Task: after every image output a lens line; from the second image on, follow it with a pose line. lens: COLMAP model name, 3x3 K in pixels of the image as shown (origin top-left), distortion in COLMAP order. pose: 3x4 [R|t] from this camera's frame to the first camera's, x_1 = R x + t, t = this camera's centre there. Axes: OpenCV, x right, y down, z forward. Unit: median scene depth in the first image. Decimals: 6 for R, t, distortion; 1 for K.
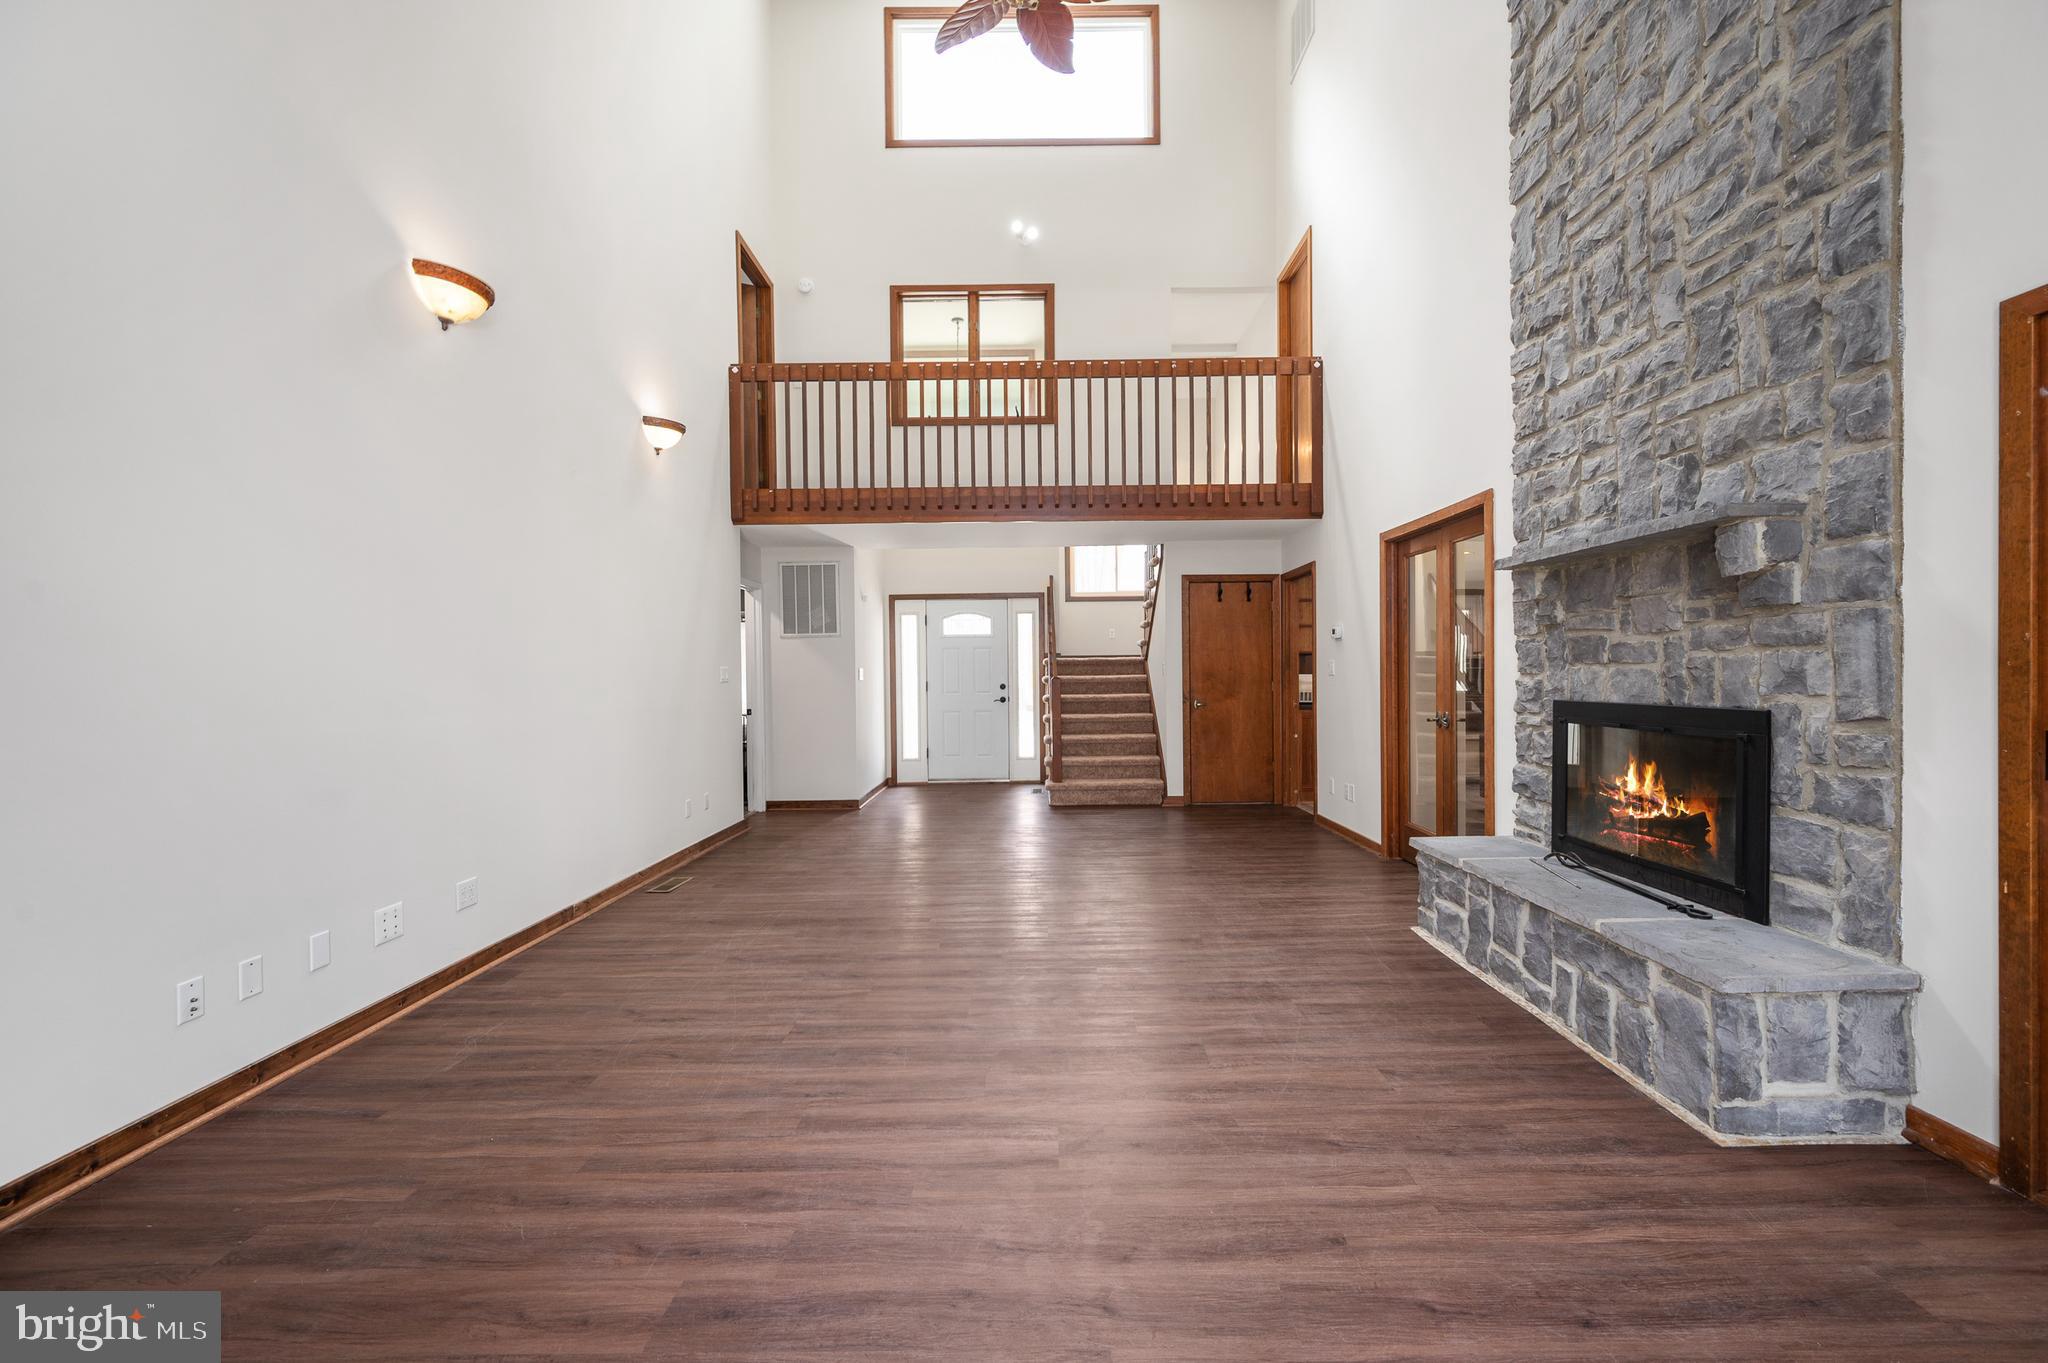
lens RADIAL K [[832.4, 0, 1031.5], [0, 832.4, 680.1], [0, 0, 1]] dist [-0.001474, -0.000051]
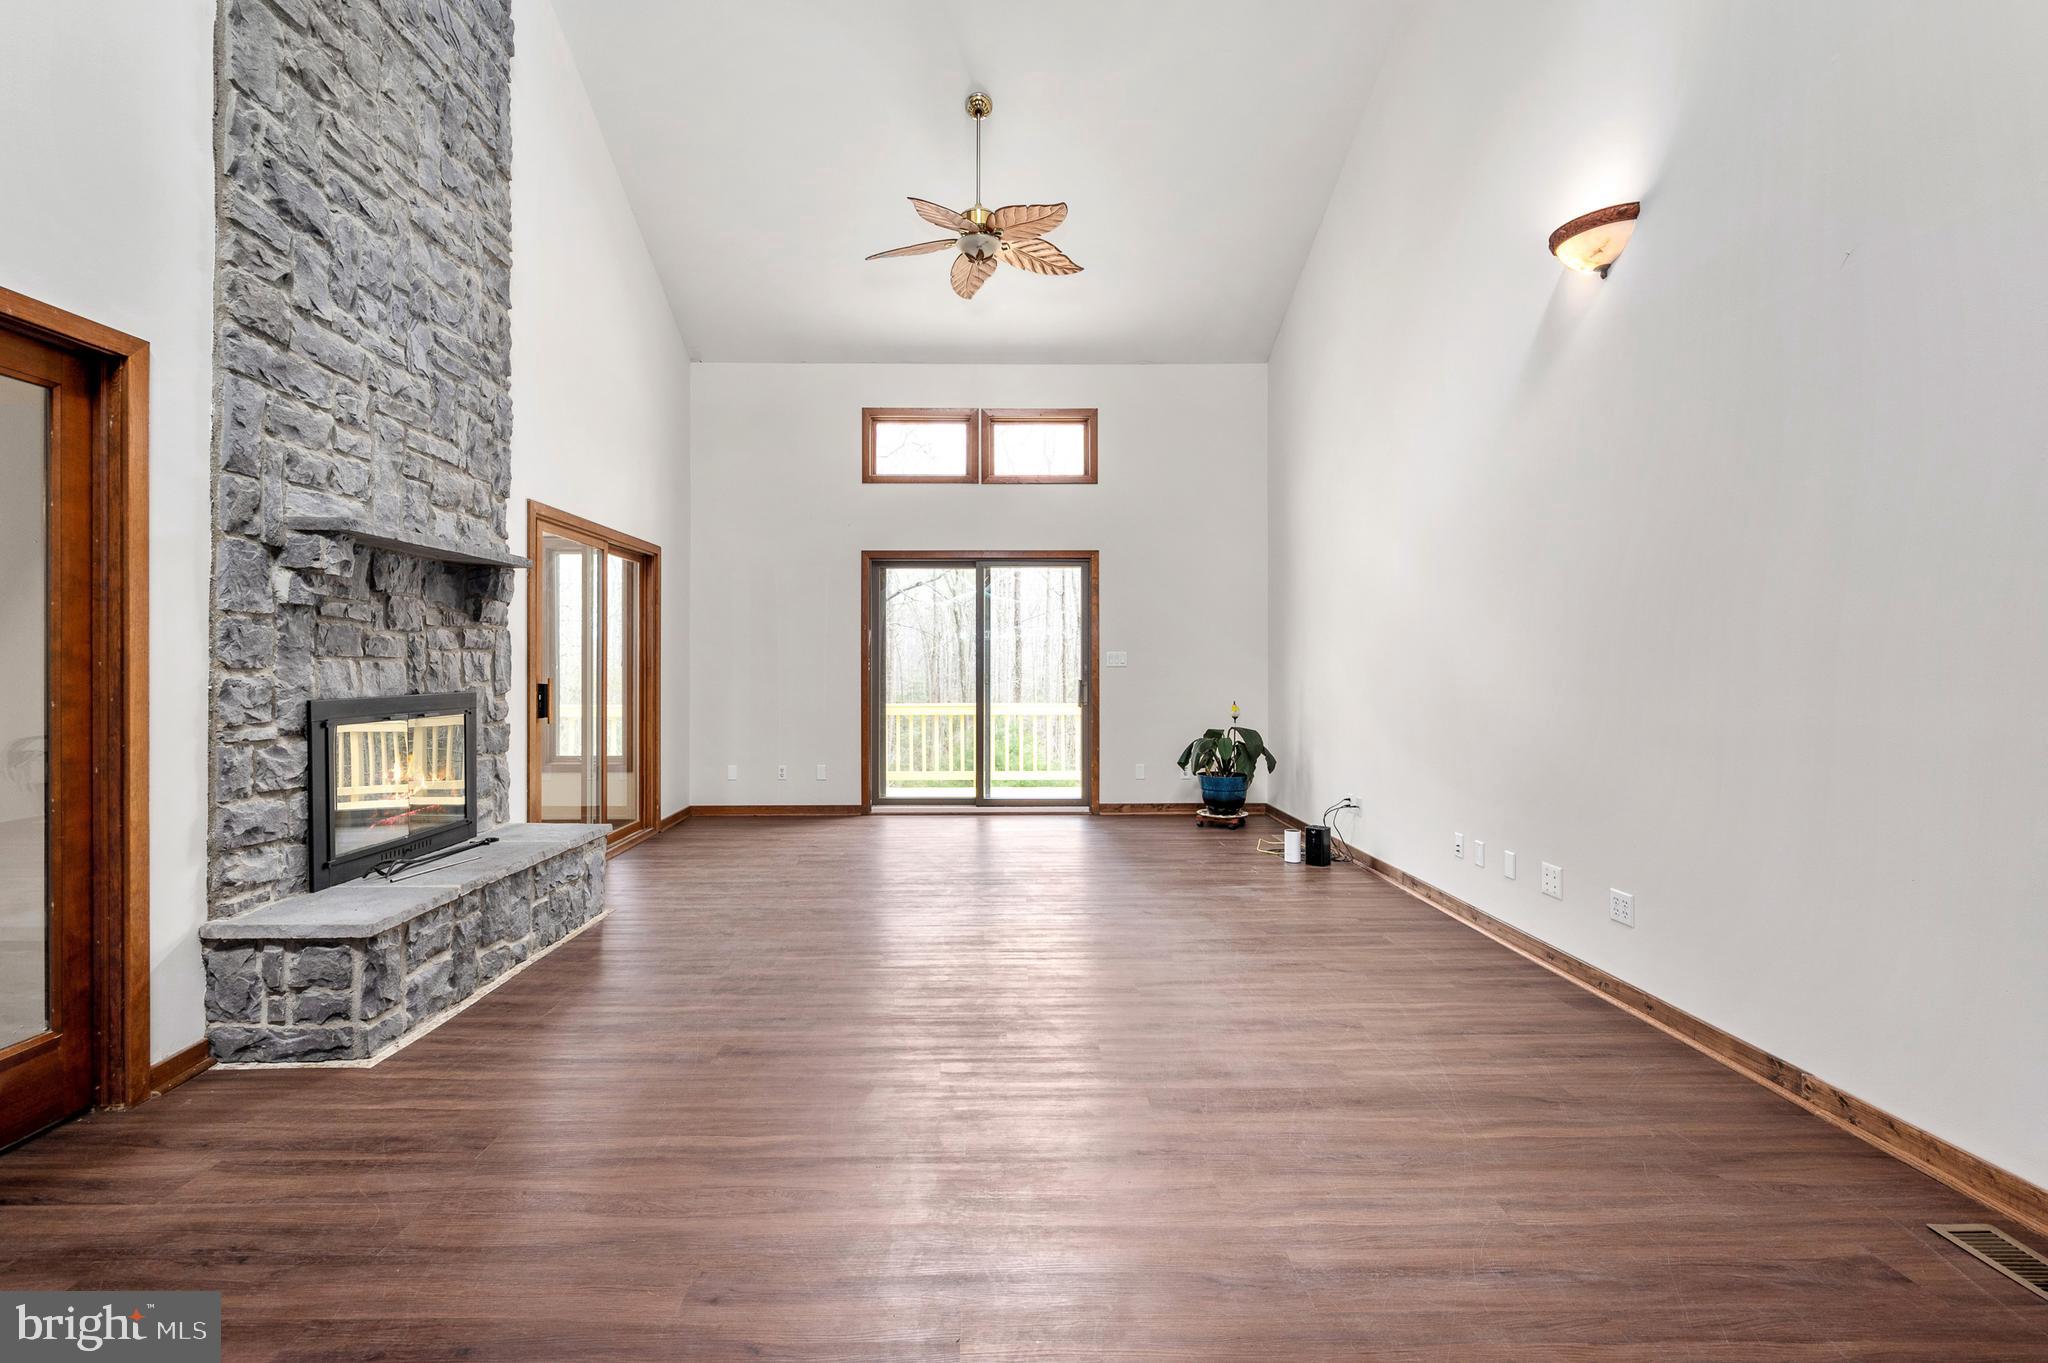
lens RADIAL K [[887.9, 0, 1020.2], [0, 887.9, 663.3], [0, 0, 1]] dist [-0.001934, -0.000101]
pose [[-0.998839, 0.011415, -0.046808, -0.013148], [0.011008, 0.999899, 0.008935, -0.012949], [0.046905, 0.008409, -0.998864, 1.885751]]
